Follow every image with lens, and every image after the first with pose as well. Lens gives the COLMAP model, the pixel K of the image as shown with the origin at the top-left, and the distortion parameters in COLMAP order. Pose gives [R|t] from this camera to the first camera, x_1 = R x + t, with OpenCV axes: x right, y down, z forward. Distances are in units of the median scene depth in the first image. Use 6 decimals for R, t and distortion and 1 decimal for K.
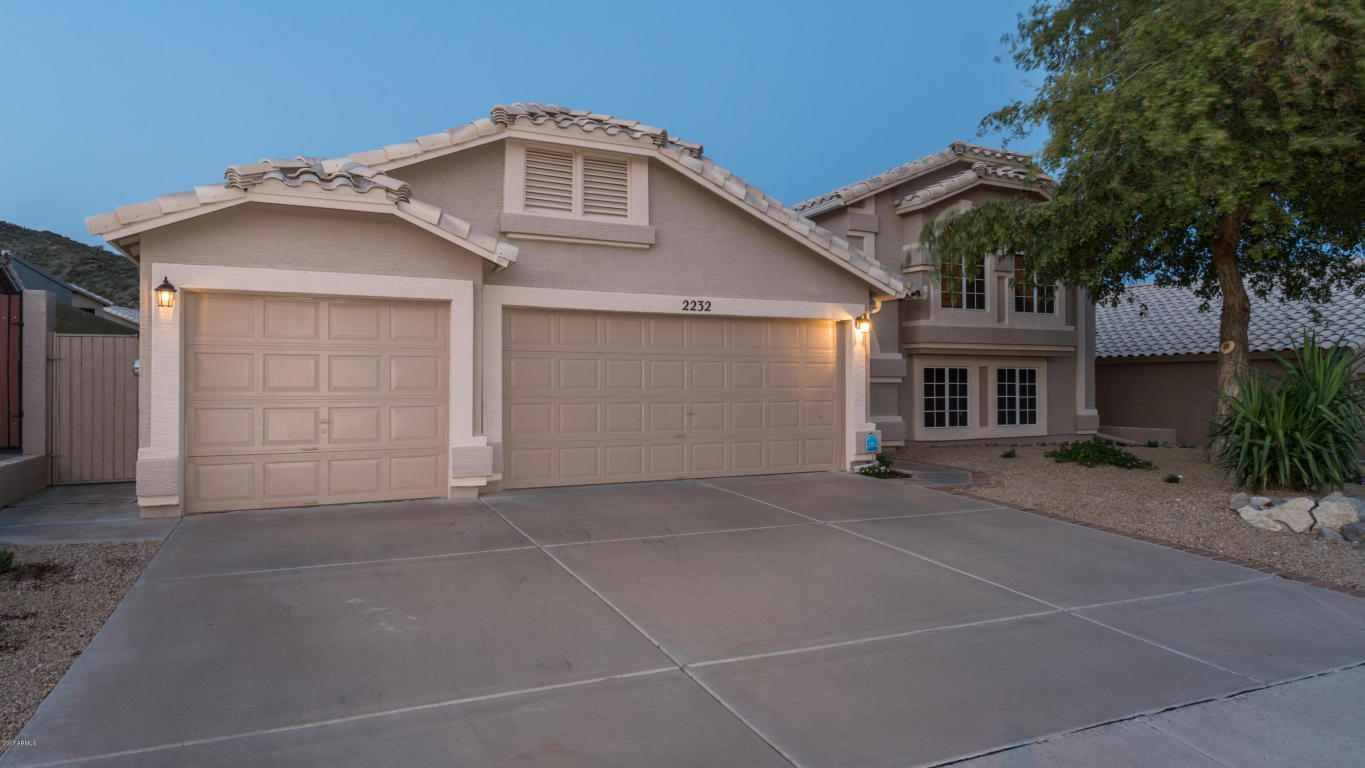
lens RADIAL K [[797.5, 0, 682.5], [0, 797.5, 384.0], [0, 0, 1]] dist [0.002993, -0.000018]
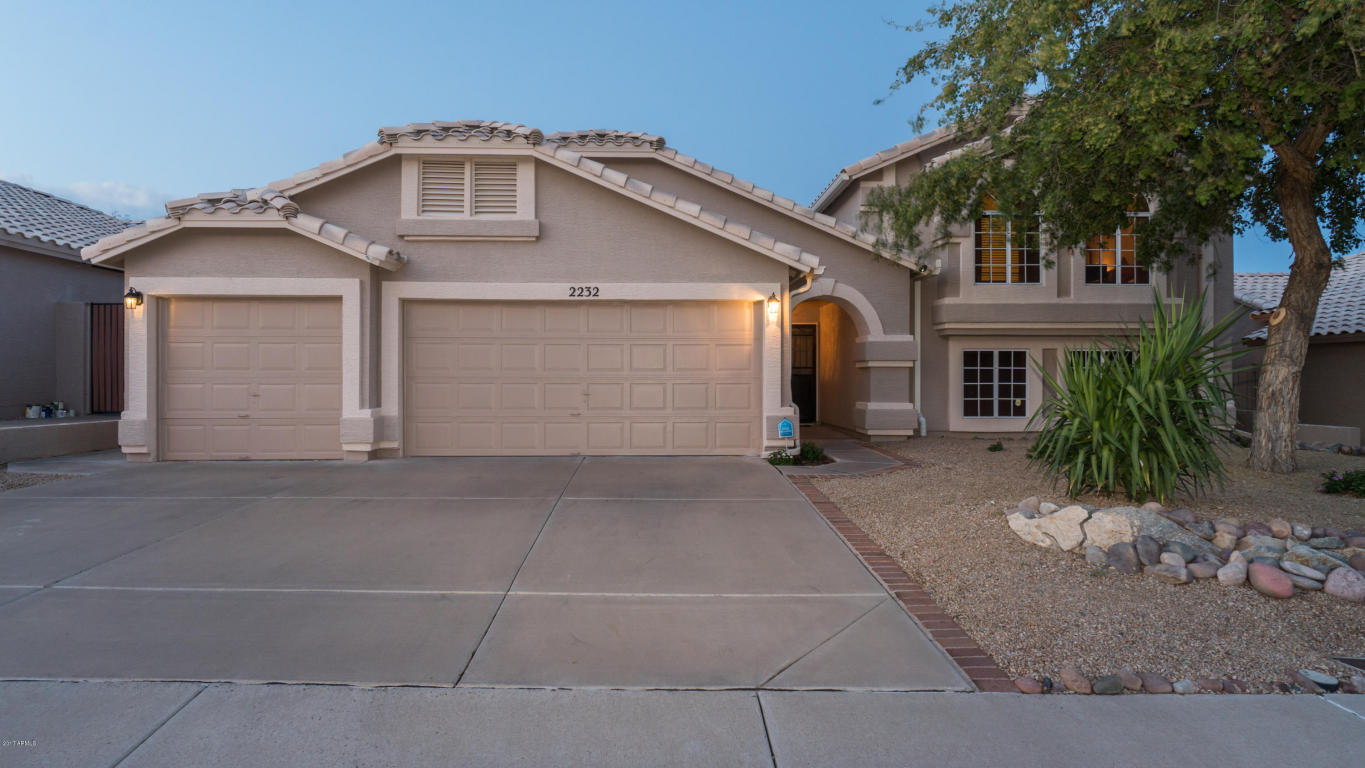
lens RADIAL K [[752.6, 0, 682.5], [0, 752.6, 384.0], [0, 0, 1]] dist [-0.002820, -0.000301]
pose [[0.915309, 0.004974, -0.402721, 0.557088], [-0.000869, 0.999946, 0.010376, 0.013933], [0.402750, -0.009147, 0.915264, 0.145288]]
